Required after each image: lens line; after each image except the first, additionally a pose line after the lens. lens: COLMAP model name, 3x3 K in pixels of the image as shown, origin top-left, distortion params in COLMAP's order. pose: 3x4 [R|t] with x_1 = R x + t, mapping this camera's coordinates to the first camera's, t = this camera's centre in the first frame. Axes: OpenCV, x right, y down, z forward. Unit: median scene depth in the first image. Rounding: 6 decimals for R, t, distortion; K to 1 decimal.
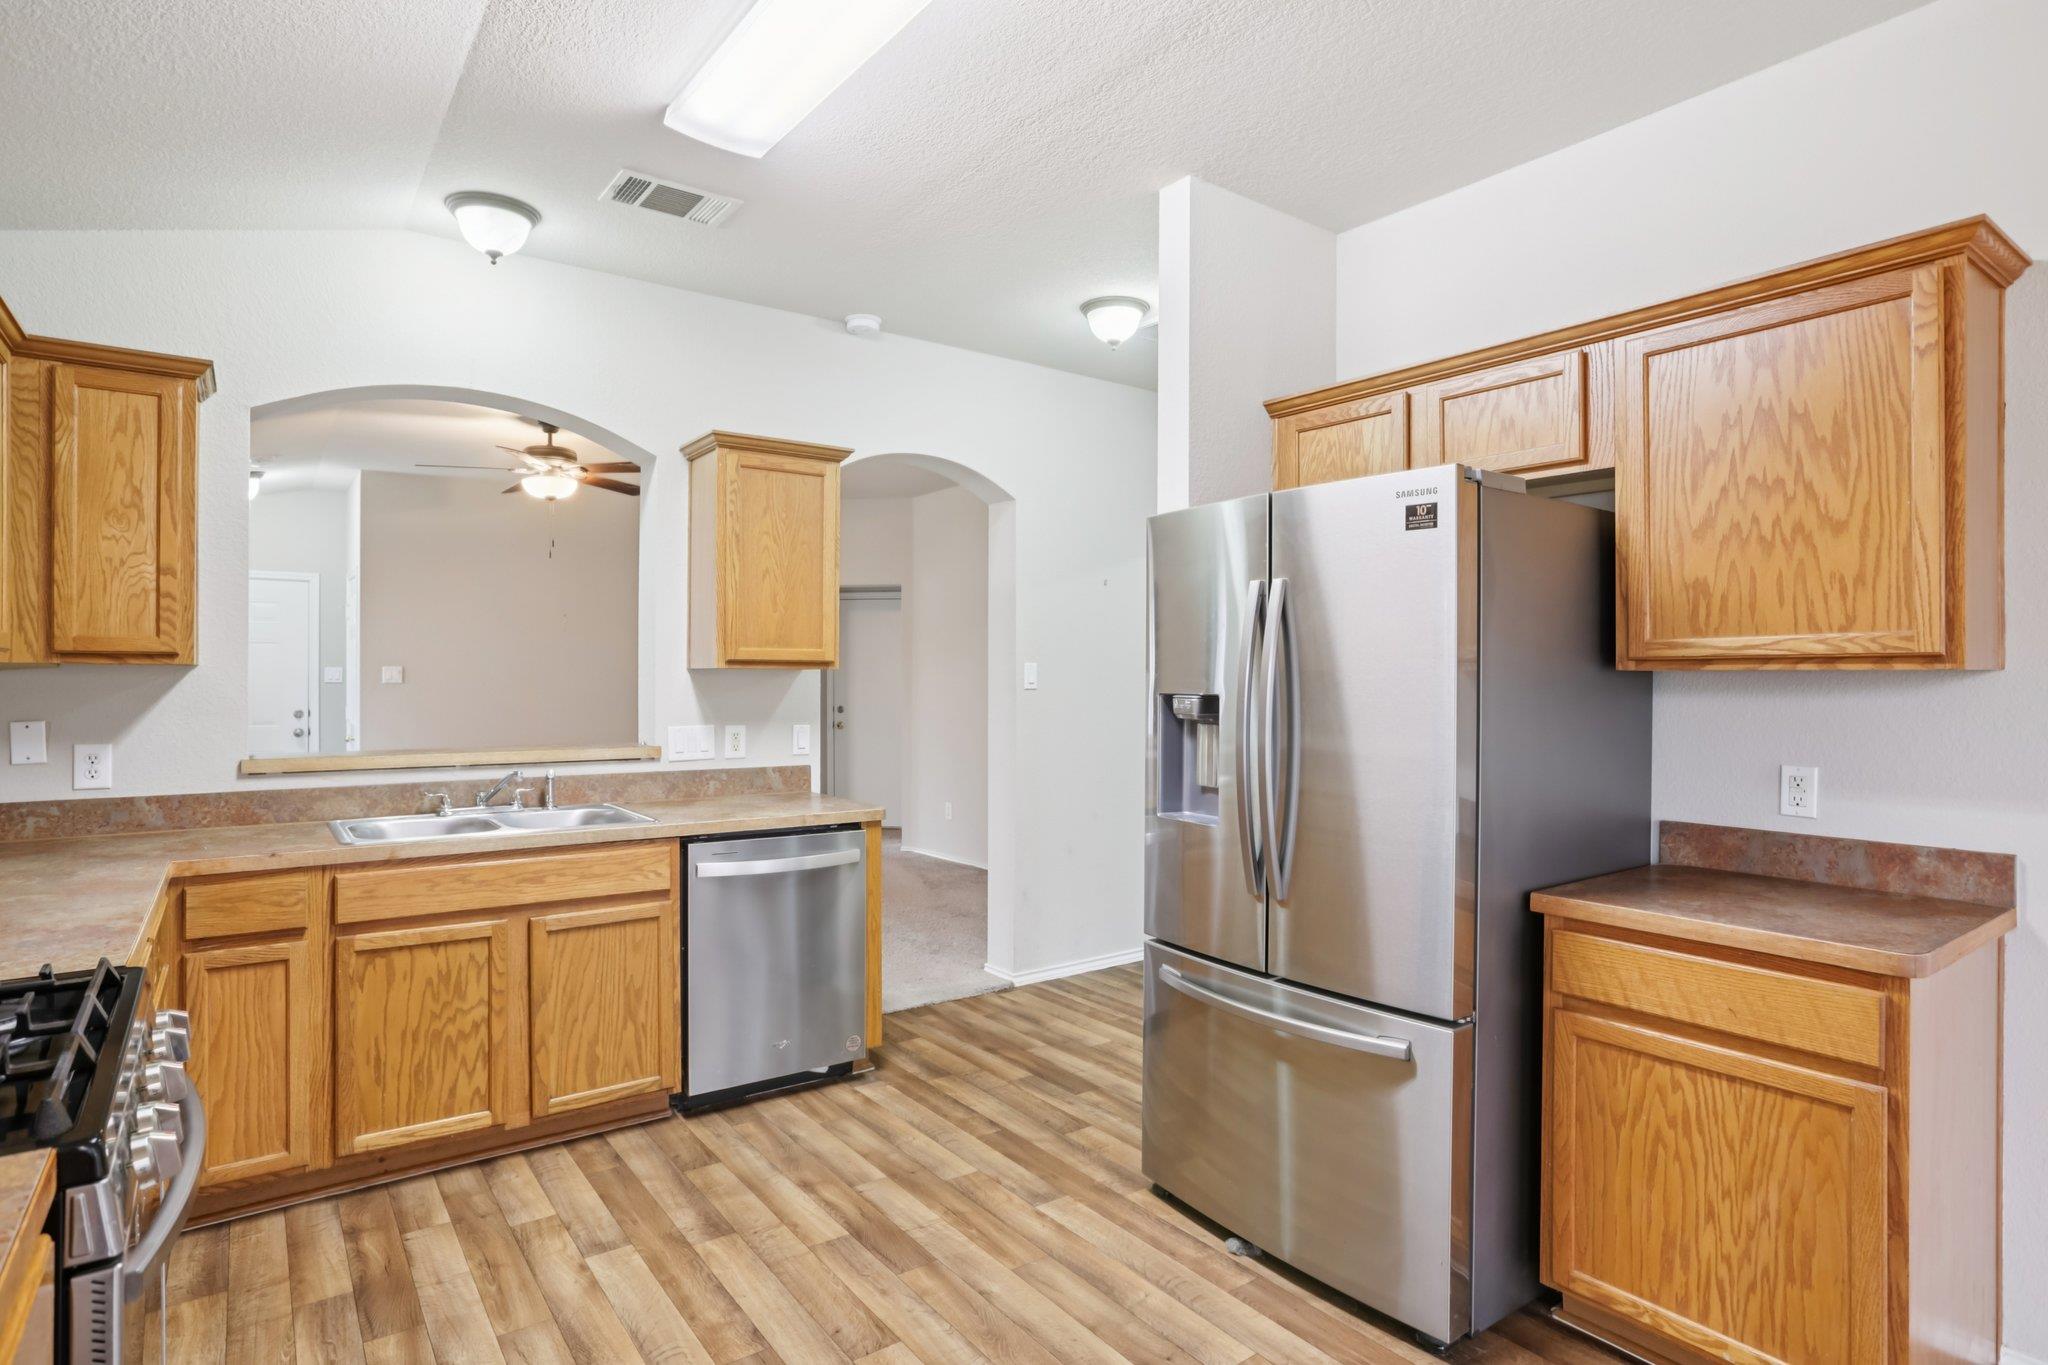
lens RADIAL K [[1074.8, 0, 1024.0], [0, 1074.8, 682.5], [0, 0, 1]] dist [-0.048274, 0.030289]
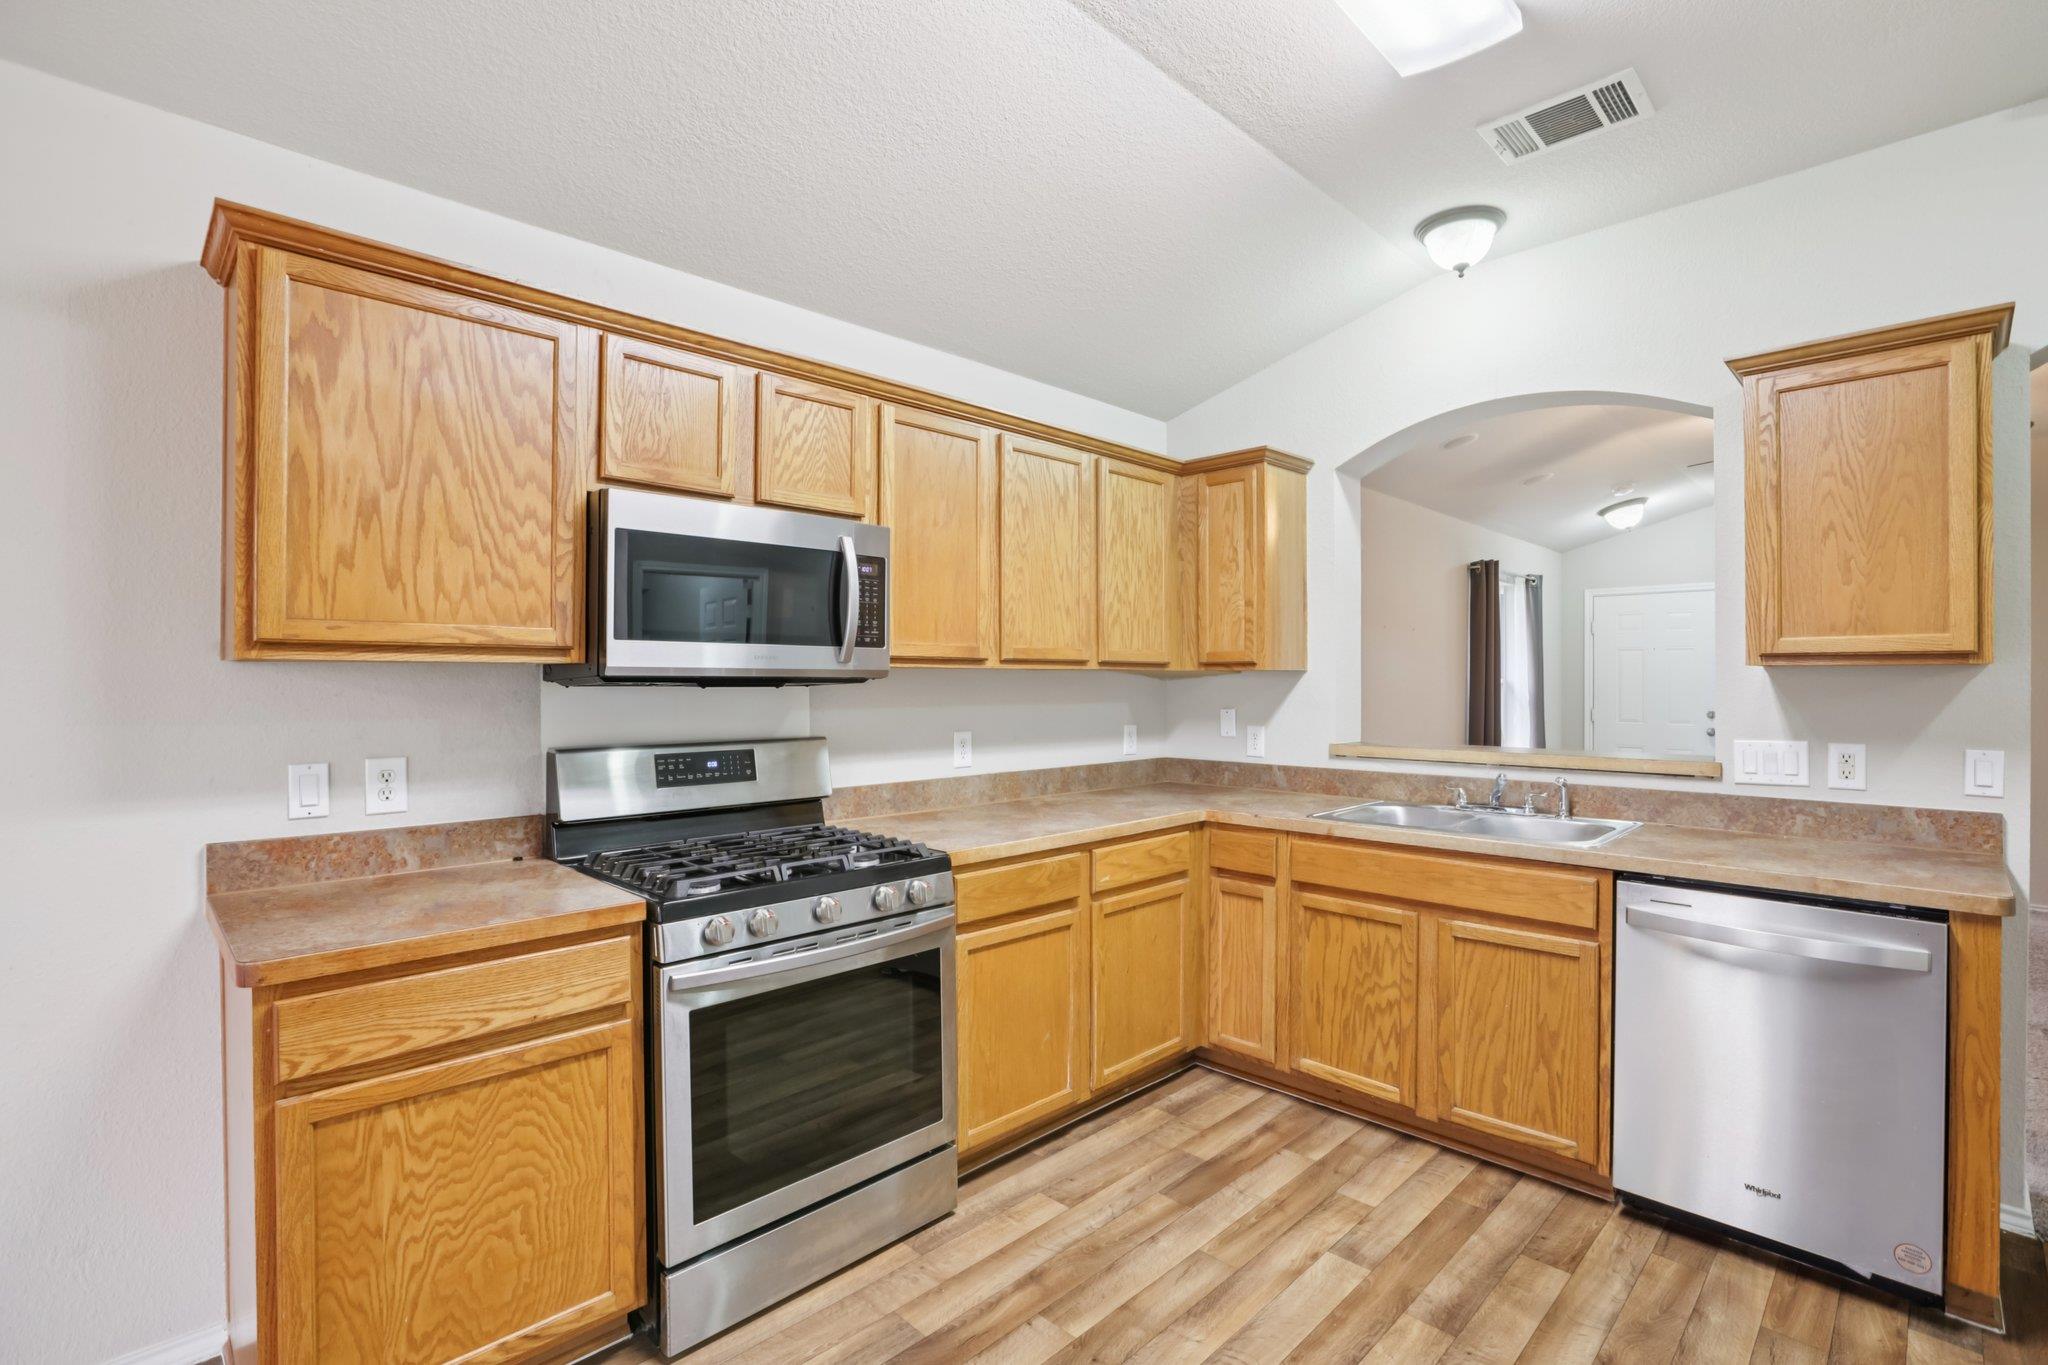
lens RADIAL K [[937.2, 0, 1024.0], [0, 937.2, 682.5], [0, 0, 1]] dist [-0.047004, 0.013577]
pose [[0.148492, -0.000280, -0.988914, 0.351799], [-0.001713, 0.999998, -0.000540, 0.000086], [0.988912, 0.001774, 0.148491, 0.494936]]
